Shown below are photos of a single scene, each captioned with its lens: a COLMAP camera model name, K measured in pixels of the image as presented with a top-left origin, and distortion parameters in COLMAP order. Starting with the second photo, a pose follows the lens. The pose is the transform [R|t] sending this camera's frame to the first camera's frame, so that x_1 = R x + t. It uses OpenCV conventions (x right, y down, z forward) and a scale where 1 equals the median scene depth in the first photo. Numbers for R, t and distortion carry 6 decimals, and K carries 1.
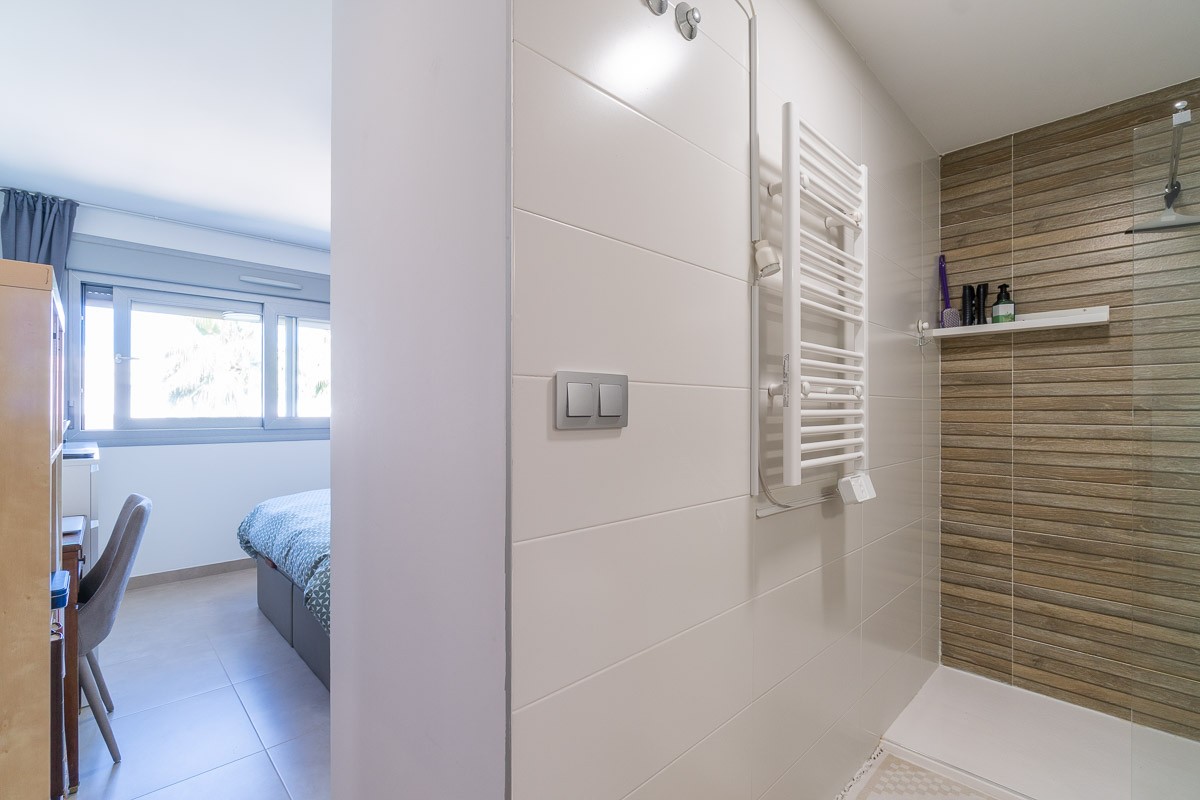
lens RADIAL K [[523.8, 0, 580.5], [0, 523.8, 406.6], [0, 0, 1]] dist [-0.001694, 0.000492]
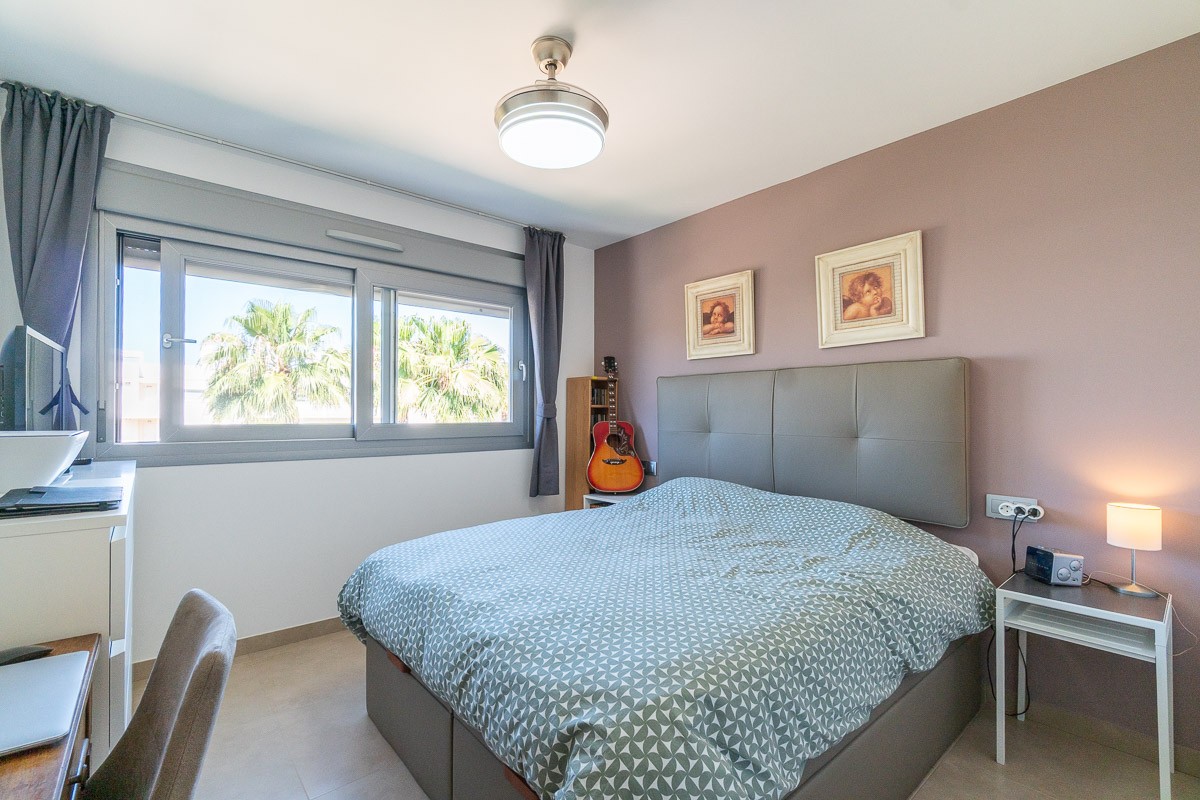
lens RADIAL K [[523.8, 0, 580.5], [0, 523.8, 406.6], [0, 0, 1]] dist [-0.001694, 0.000492]
pose [[0.998477, 0.000893, -0.055168, -0.303898], [-0.001411, 0.999955, -0.009335, 0.002337], [0.055157, 0.009399, 0.998433, 0.345795]]
